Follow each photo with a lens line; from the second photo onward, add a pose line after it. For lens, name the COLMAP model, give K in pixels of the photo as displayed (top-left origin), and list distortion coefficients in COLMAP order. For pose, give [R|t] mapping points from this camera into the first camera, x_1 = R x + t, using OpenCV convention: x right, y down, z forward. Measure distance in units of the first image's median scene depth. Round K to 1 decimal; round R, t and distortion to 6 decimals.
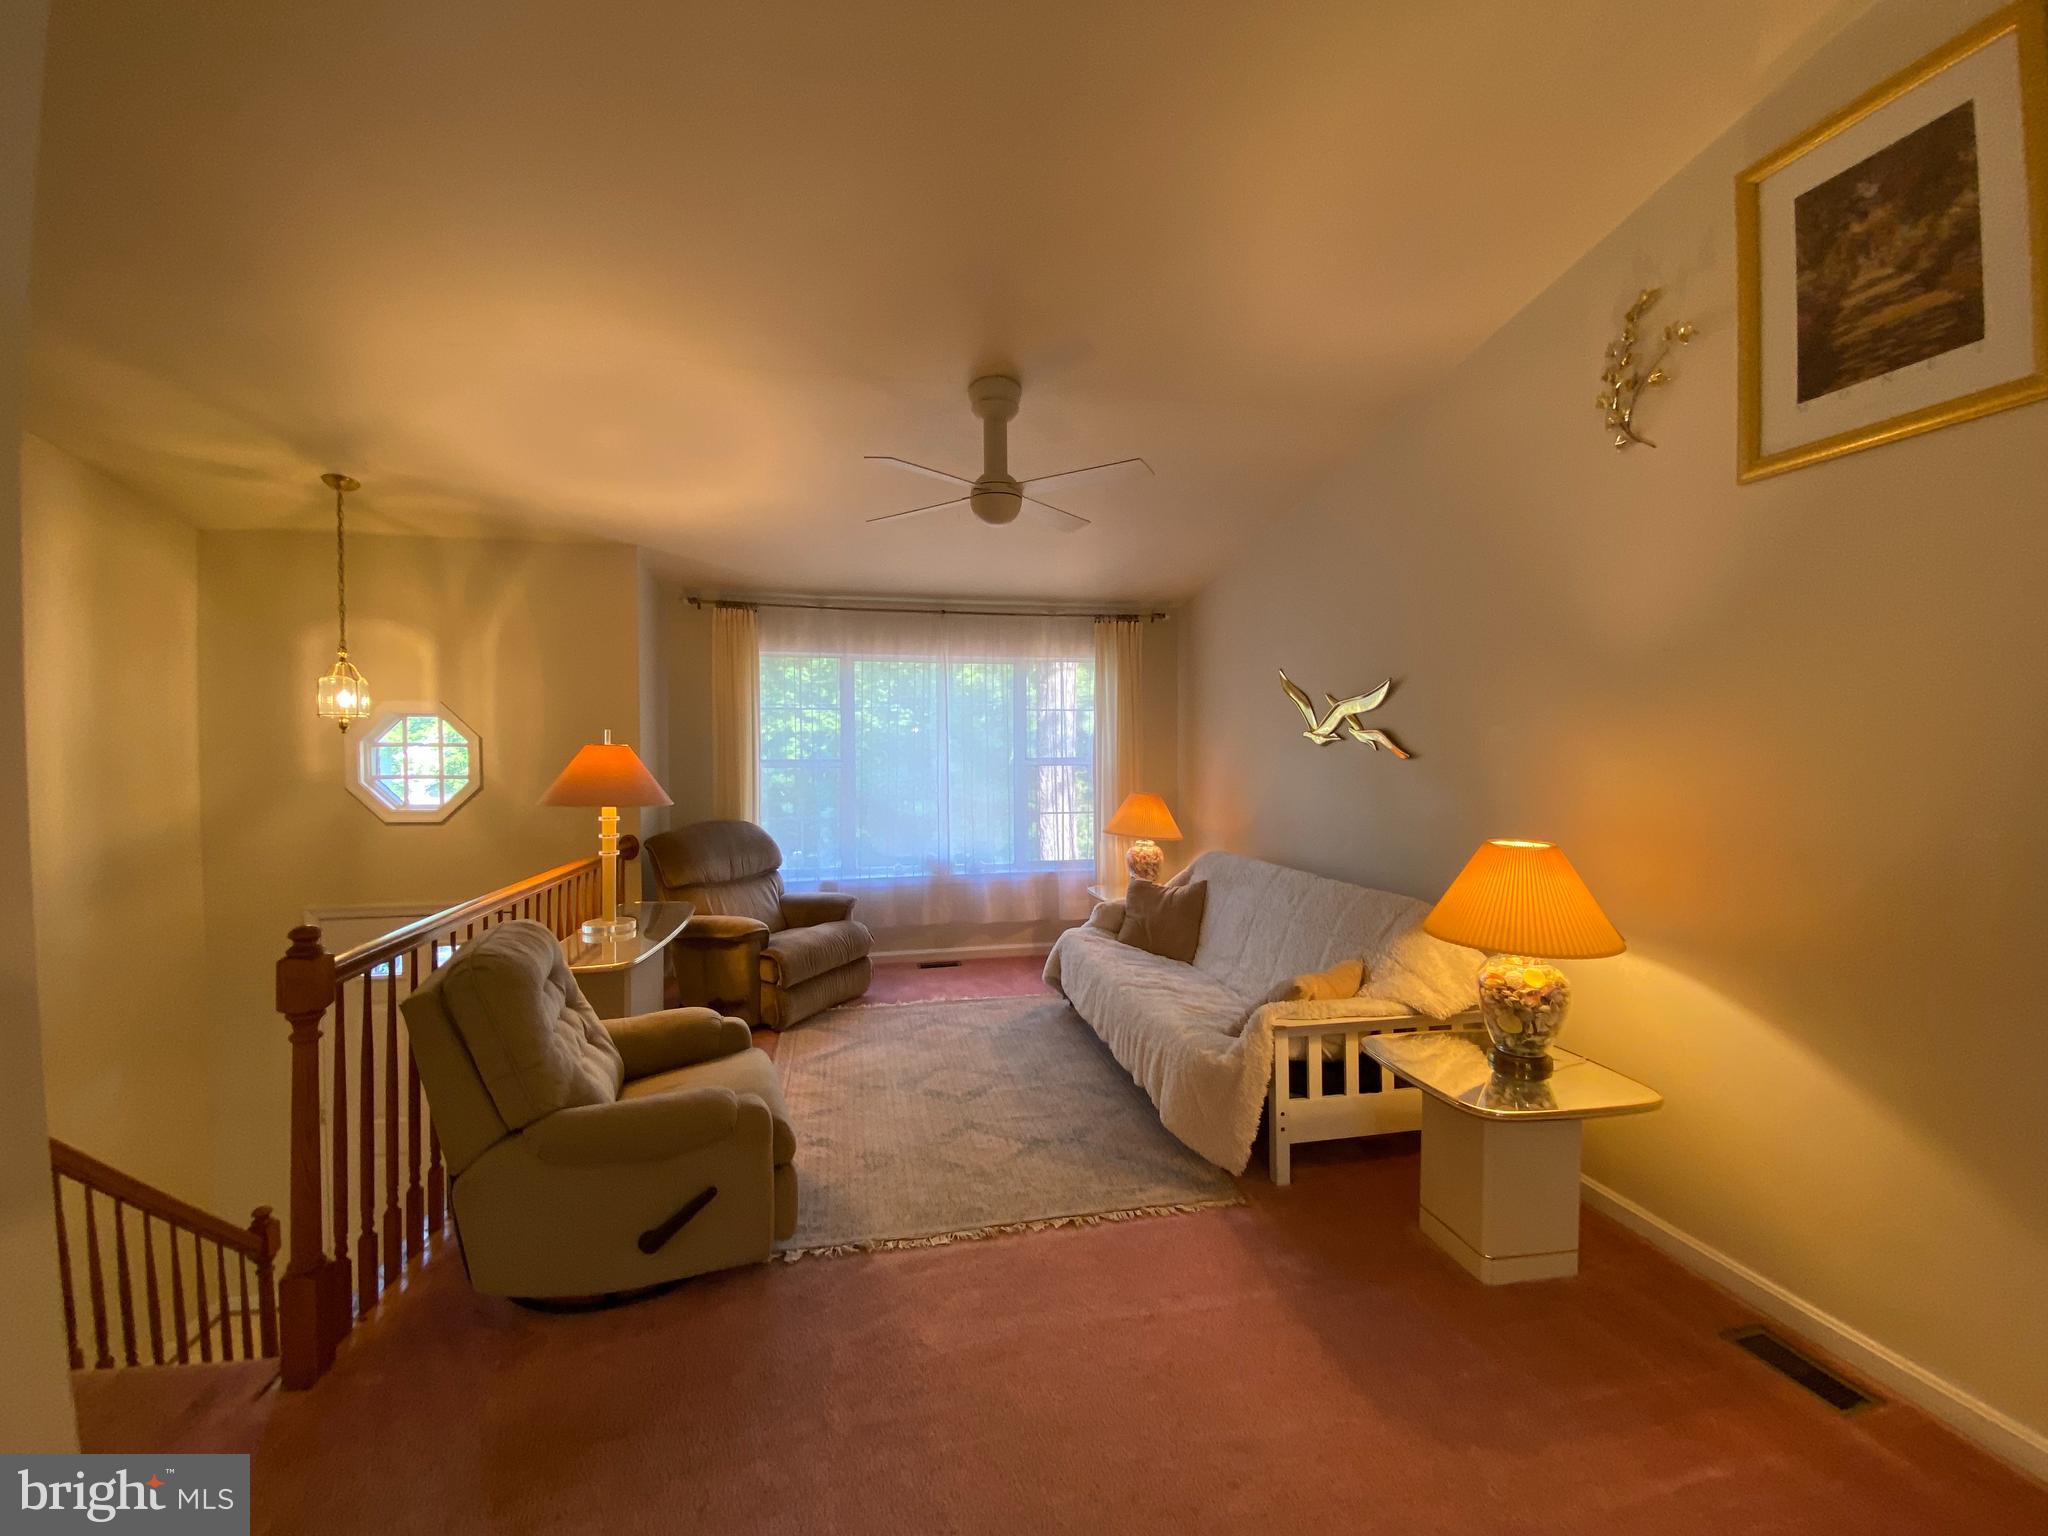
lens RADIAL K [[822.8, 0, 1016.3], [0, 822.8, 770.6], [0, 0, 1]] dist [0.039624, -0.027725]
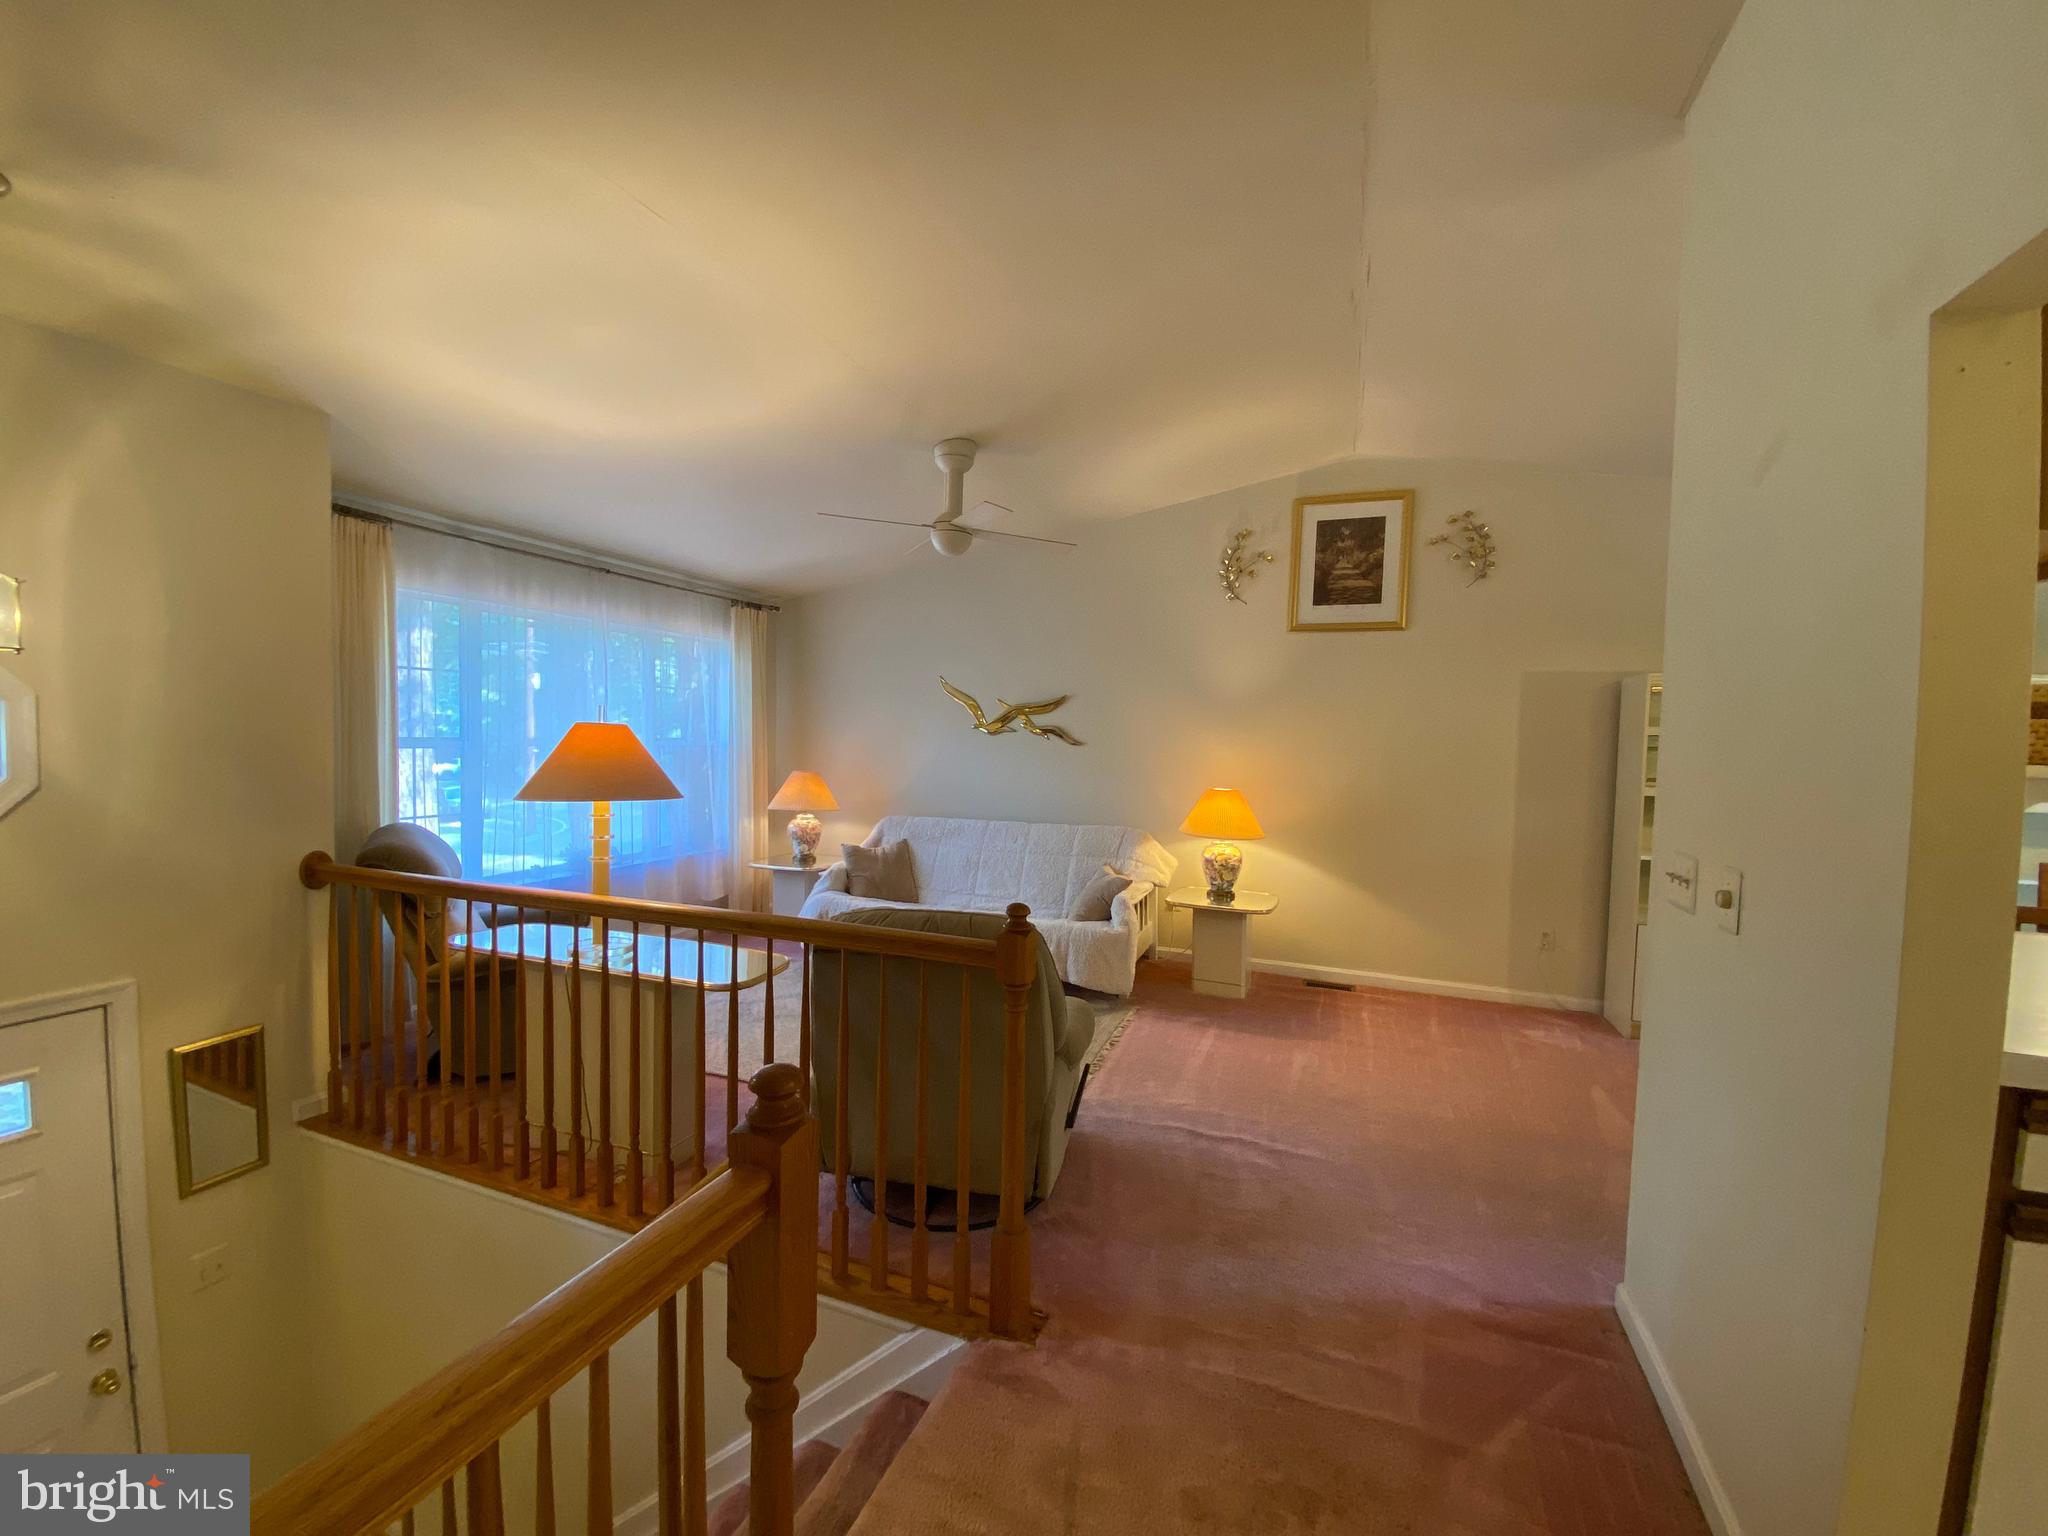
lens RADIAL K [[837.6, 0, 1019.9], [0, 837.6, 769.3], [0, 0, 1]] dist [0.036912, -0.027494]
pose [[0.540473, -0.019828, 0.841128, -1.596284], [-0.003504, 0.999661, 0.025817, -0.014860], [-0.841354, -0.016901, 0.540220, 0.360528]]
